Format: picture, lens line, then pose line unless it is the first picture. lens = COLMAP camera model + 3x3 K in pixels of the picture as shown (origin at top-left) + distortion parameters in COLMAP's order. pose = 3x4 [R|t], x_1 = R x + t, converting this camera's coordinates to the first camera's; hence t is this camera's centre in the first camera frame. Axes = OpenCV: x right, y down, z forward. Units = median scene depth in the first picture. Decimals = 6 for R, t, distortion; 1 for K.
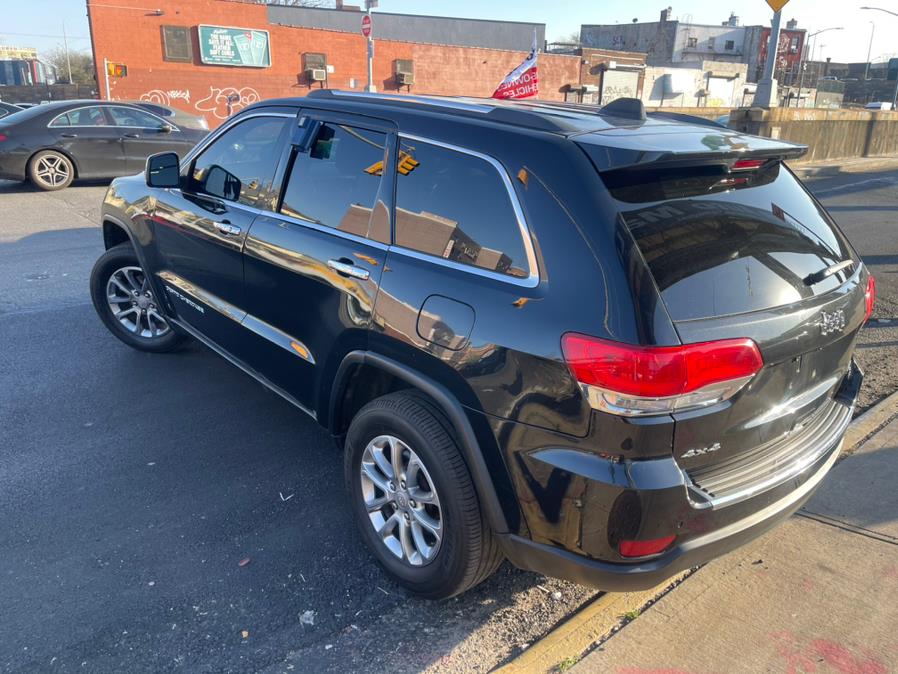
lens RADIAL K [[678.7, 0, 446.4], [0, 678.7, 344.0], [0, 0, 1]] dist [0.081338, -0.113254]
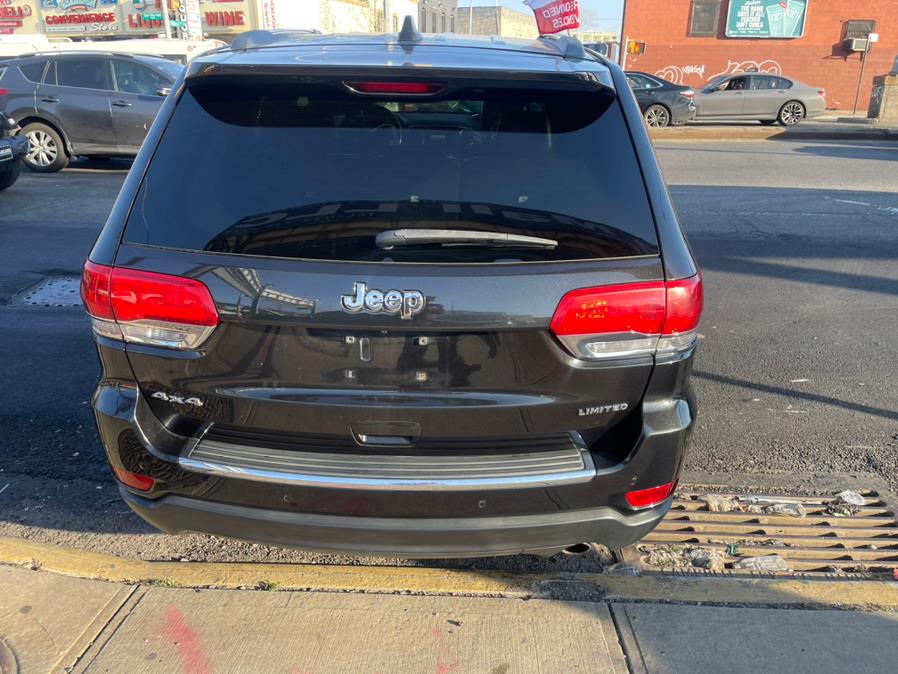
lens RADIAL K [[678.7, 0, 442.3], [0, 678.7, 338.7], [0, 0, 1]] dist [0.081338, -0.113254]
pose [[0.727858, 0.234677, -0.644321, 0.581919], [-0.222474, 0.969606, 0.101835, -0.042864], [0.648635, 0.069223, 0.757945, 0.265671]]
